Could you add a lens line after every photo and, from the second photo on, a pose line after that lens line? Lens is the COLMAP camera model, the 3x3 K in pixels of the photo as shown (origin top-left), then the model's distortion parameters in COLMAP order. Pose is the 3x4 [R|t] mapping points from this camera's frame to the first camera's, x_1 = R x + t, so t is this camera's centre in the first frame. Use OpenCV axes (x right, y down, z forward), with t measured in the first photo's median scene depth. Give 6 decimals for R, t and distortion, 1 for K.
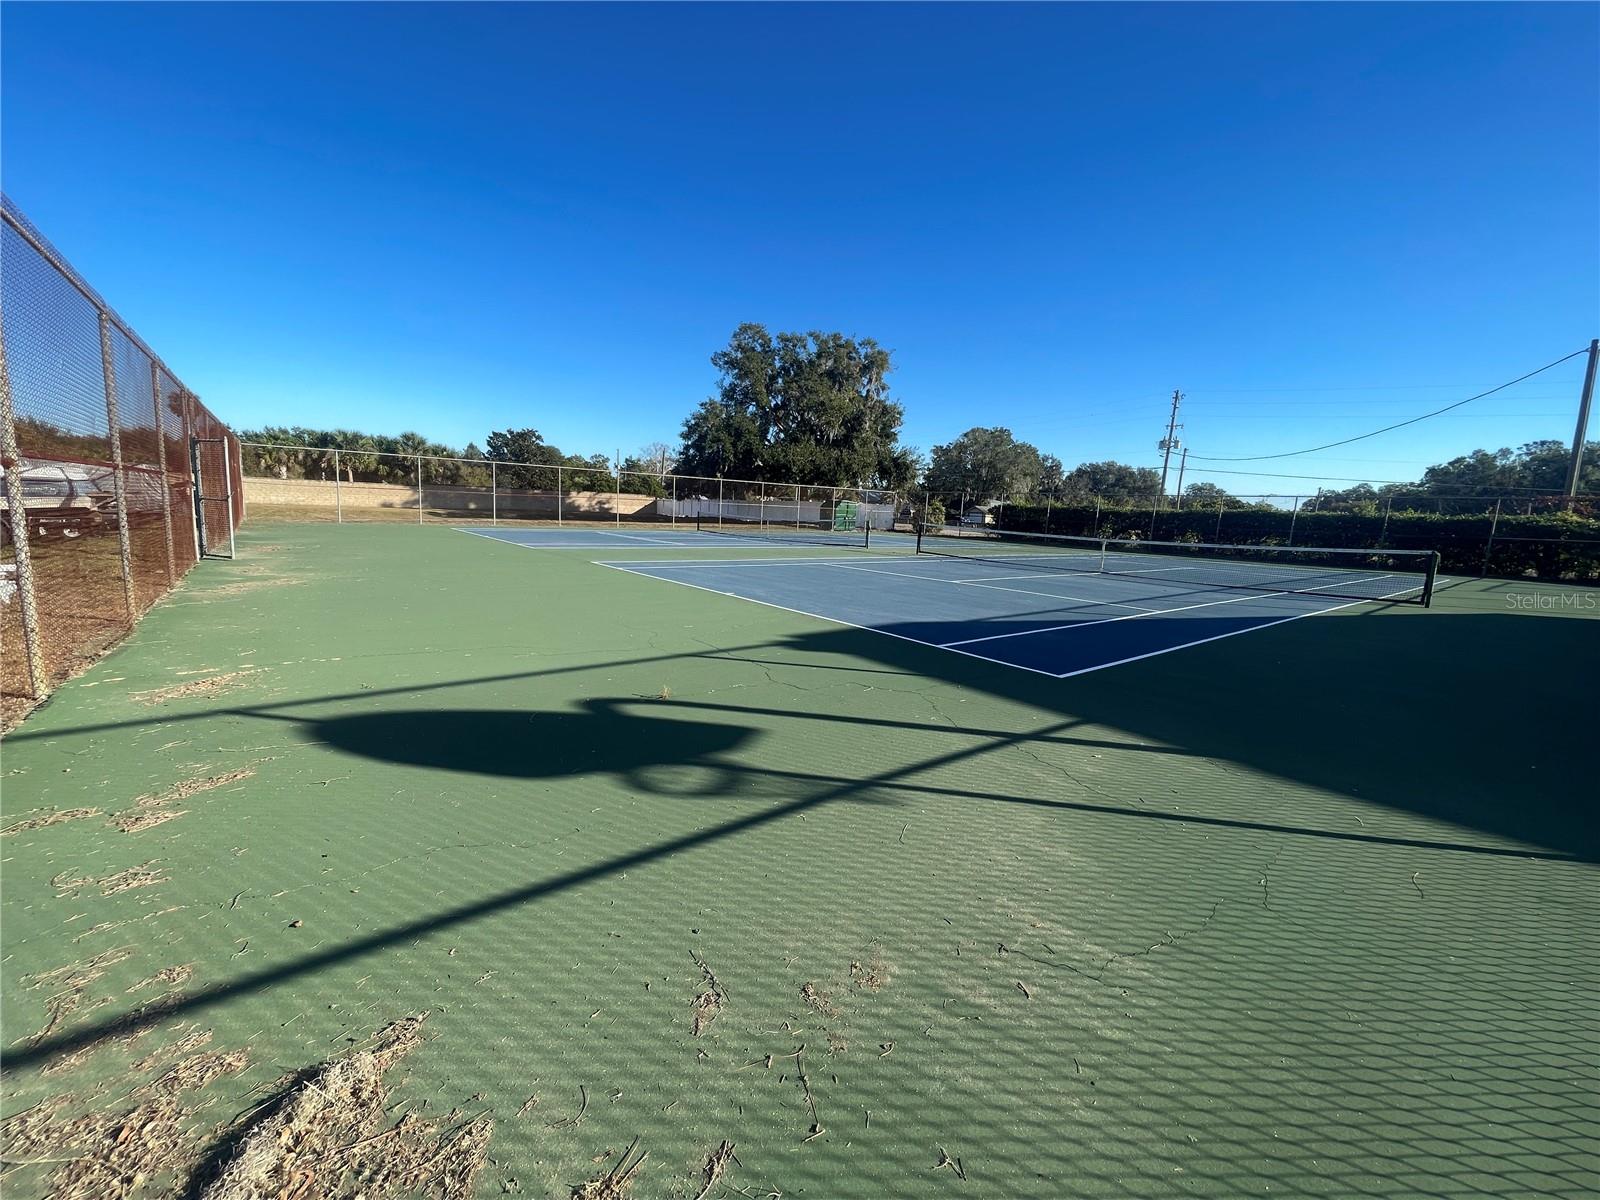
lens RADIAL K [[643.3, 0, 800.0], [0, 643.3, 600.0], [0, 0, 1]] dist [0.002586, 0.000691]
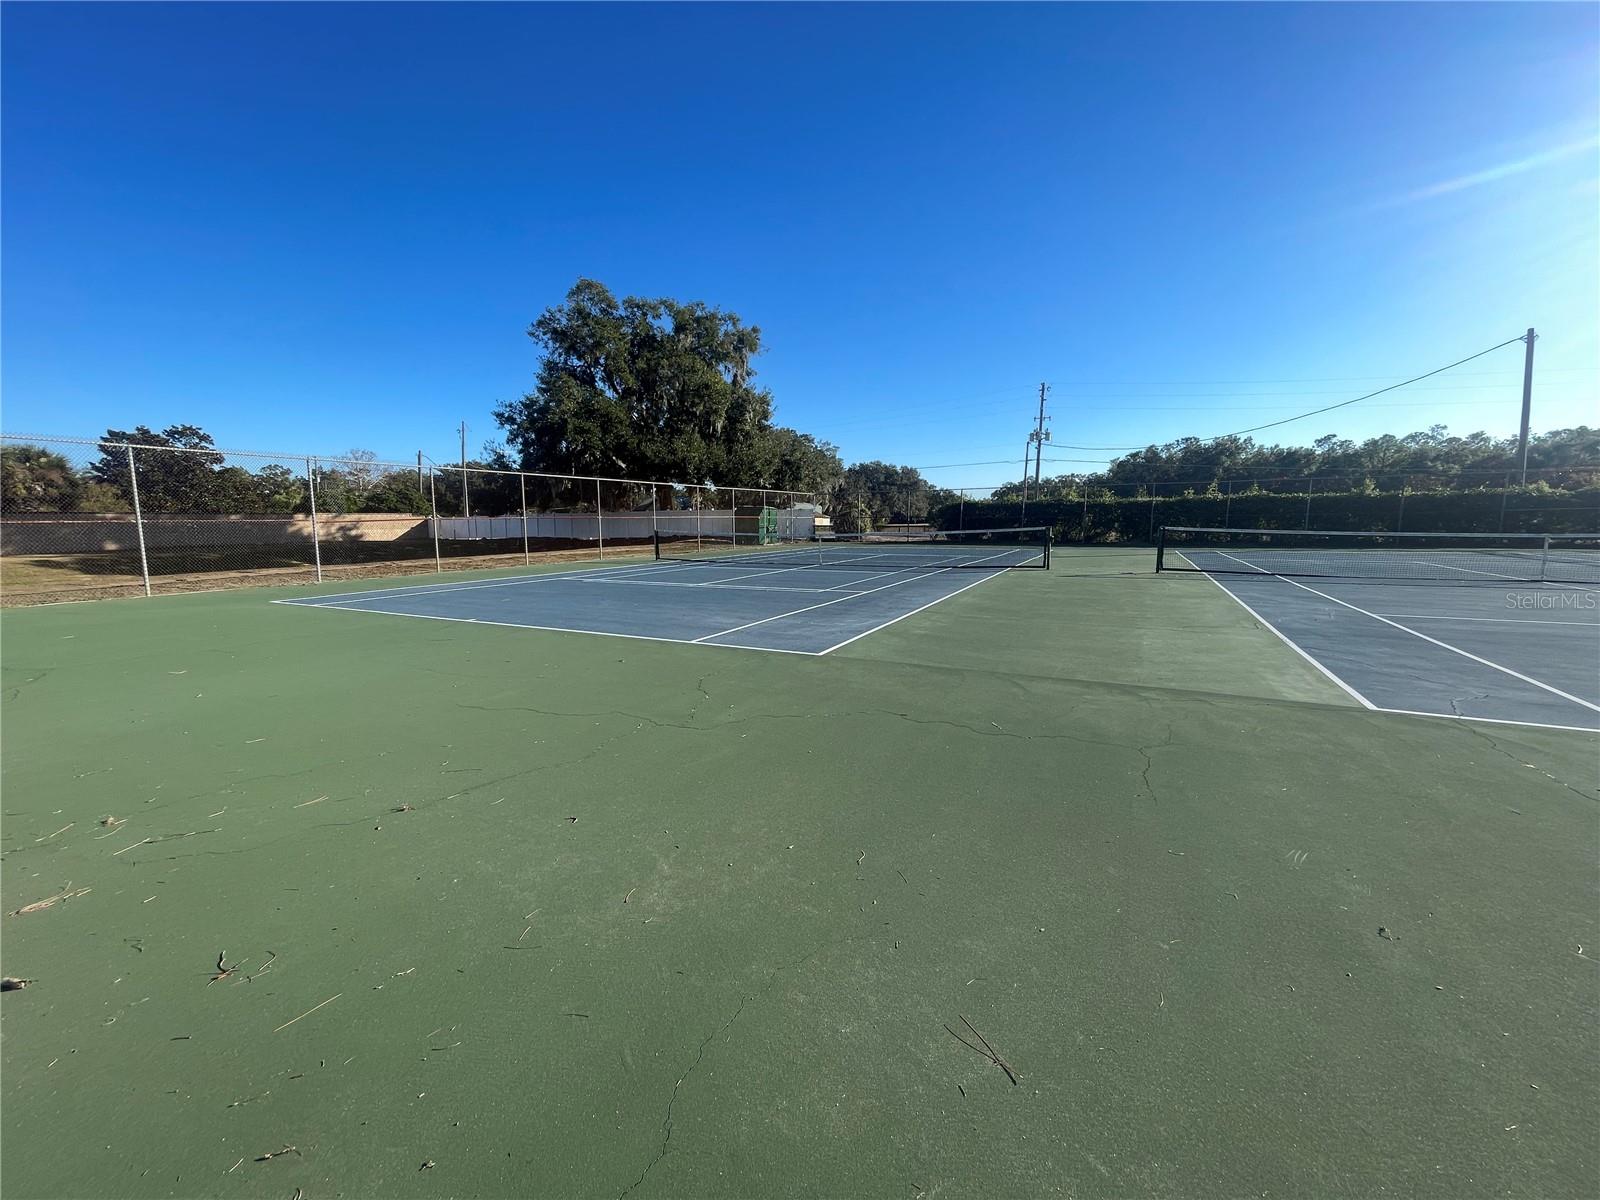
lens RADIAL K [[643.3, 0, 800.0], [0, 643.3, 600.0], [0, 0, 1]] dist [0.002586, 0.000691]
pose [[0.914806, -0.103794, 0.390329, -0.148079], [0.107328, 0.994141, 0.012813, -0.031187], [-0.389373, 0.030171, 0.920586, 0.174489]]
